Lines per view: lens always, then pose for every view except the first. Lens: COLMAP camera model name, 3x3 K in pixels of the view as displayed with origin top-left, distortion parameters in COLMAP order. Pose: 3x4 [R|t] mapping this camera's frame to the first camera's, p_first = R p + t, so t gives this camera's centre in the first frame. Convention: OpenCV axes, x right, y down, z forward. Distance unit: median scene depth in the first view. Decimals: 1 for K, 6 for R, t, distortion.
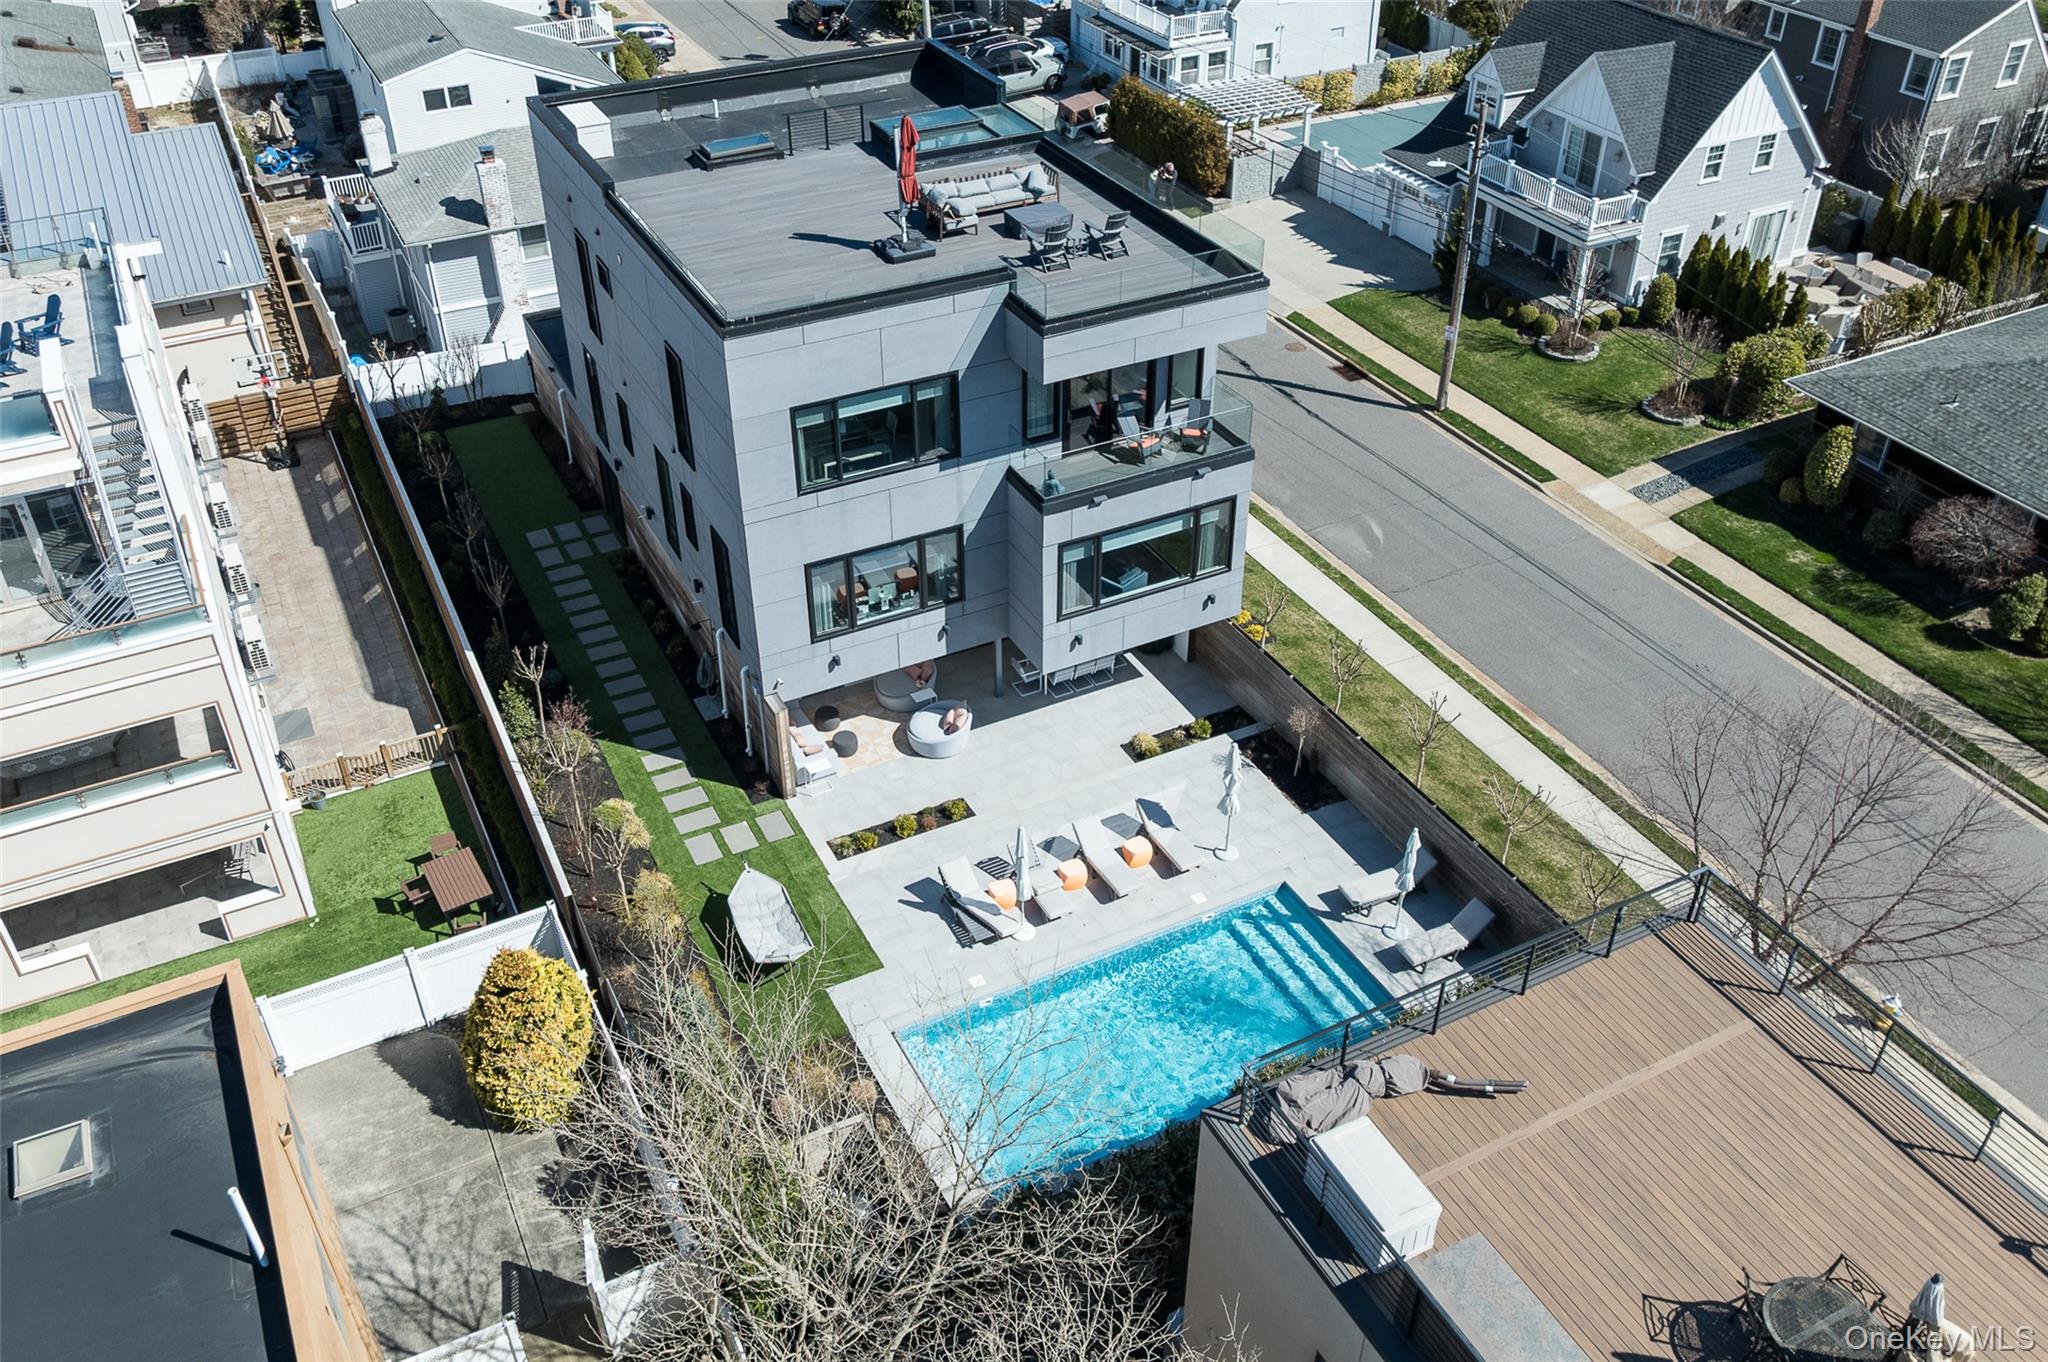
lens RADIAL K [[1711.3, 0, 1024.5], [0, 1711.3, 674.0], [0, 0, 1]] dist [-0.017920, 0.000798]
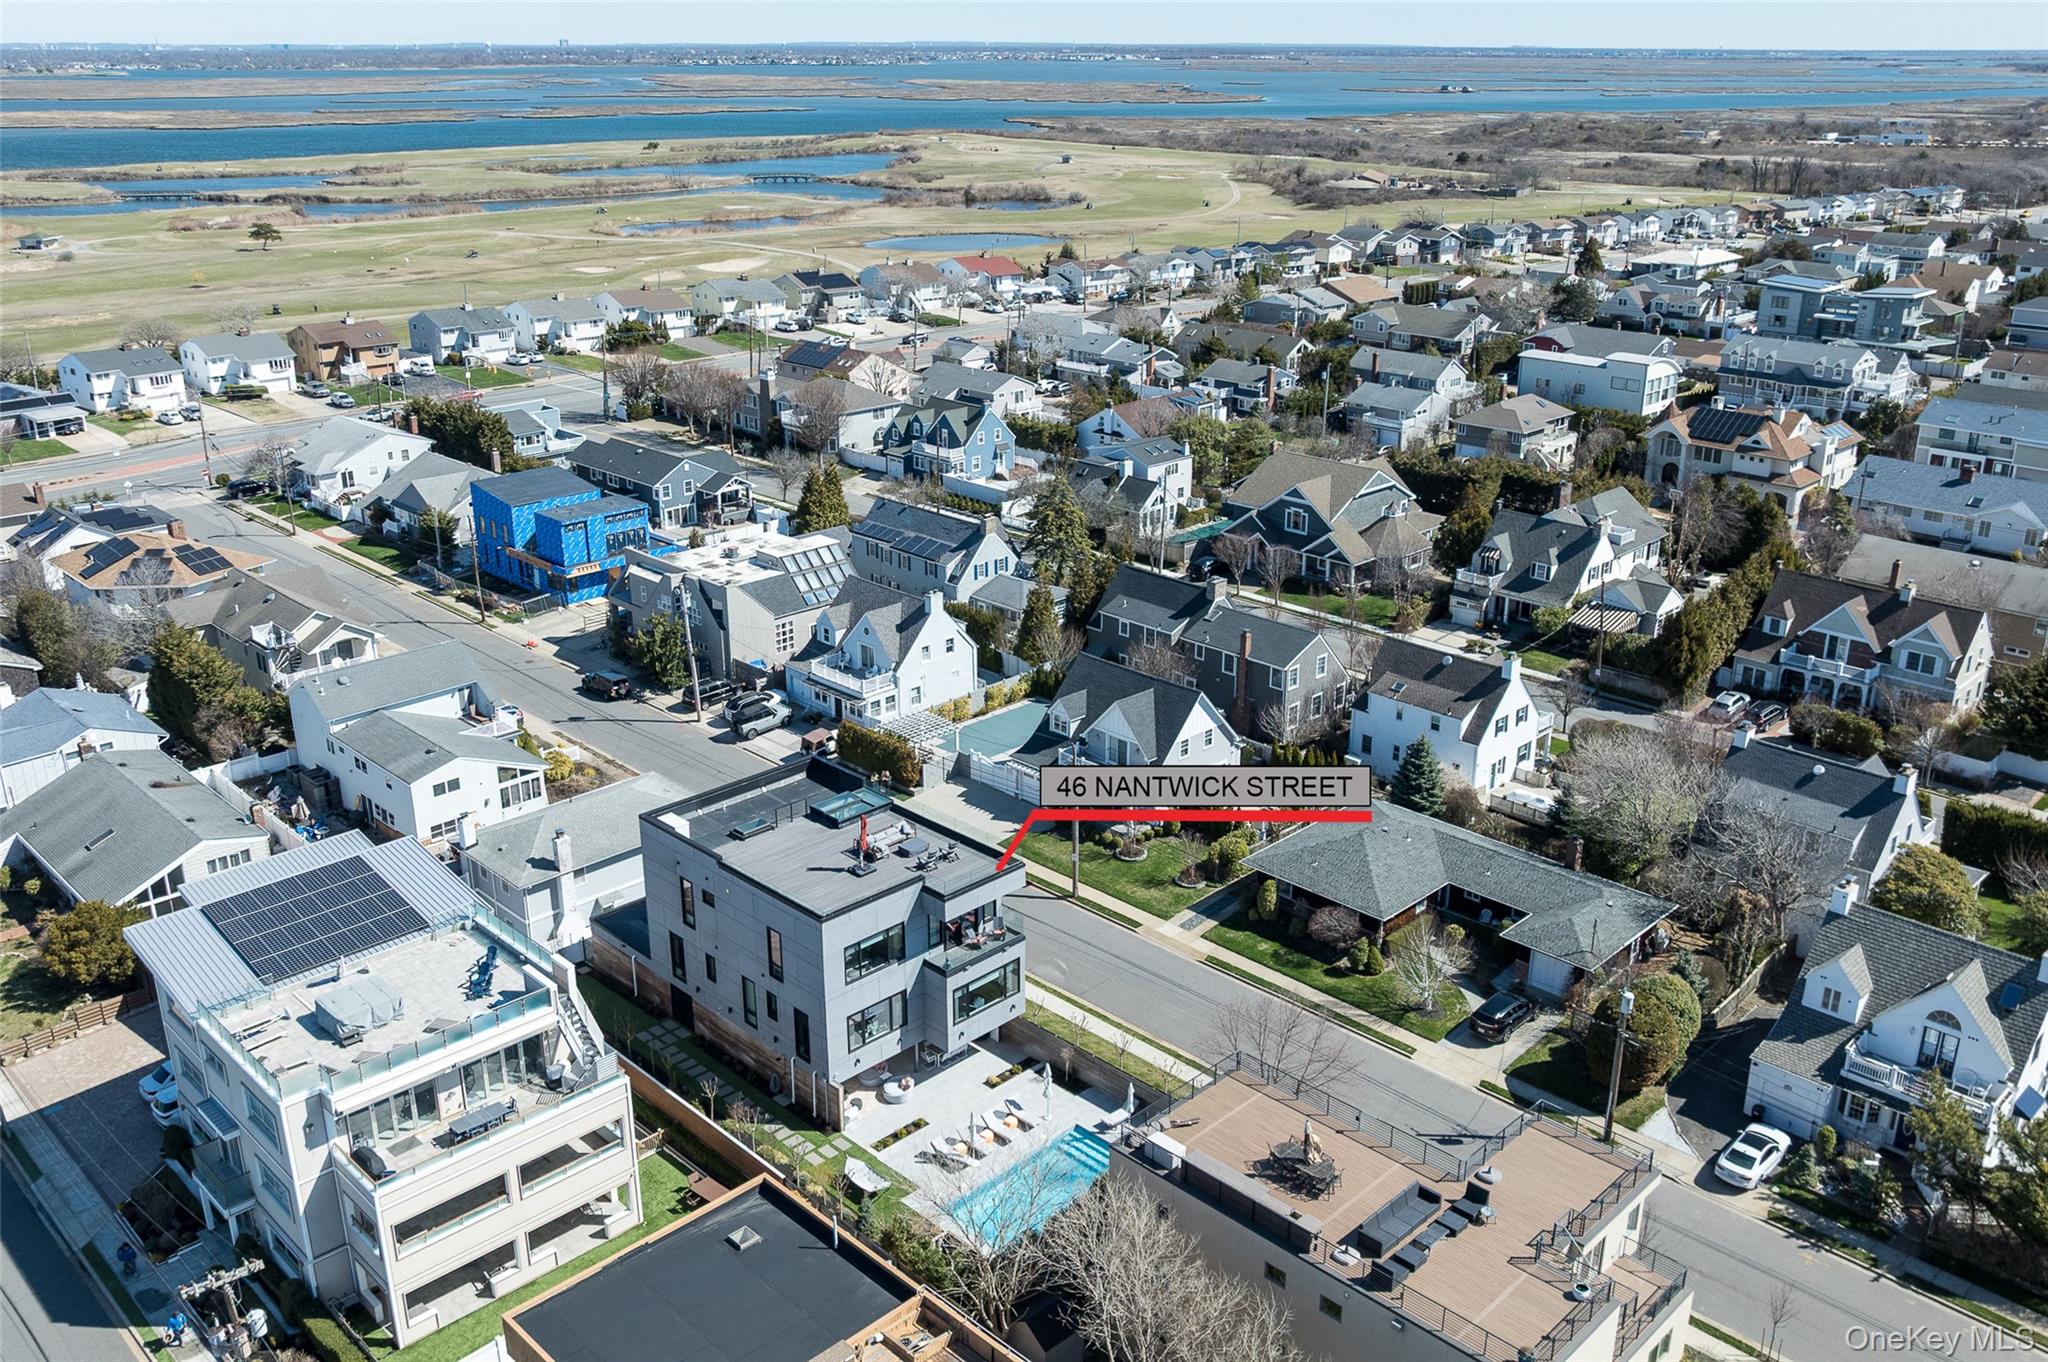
lens RADIAL K [[1711.3, 0, 1024.9], [0, 1711.3, 671.4], [0, 0, 1]] dist [-0.017920, 0.000798]
pose [[0.953970, -0.103208, 0.281582, -0.375467], [0.175376, 0.953626, -0.244623, 0.070961], [-0.243277, 0.282746, 0.927831, -0.960409]]
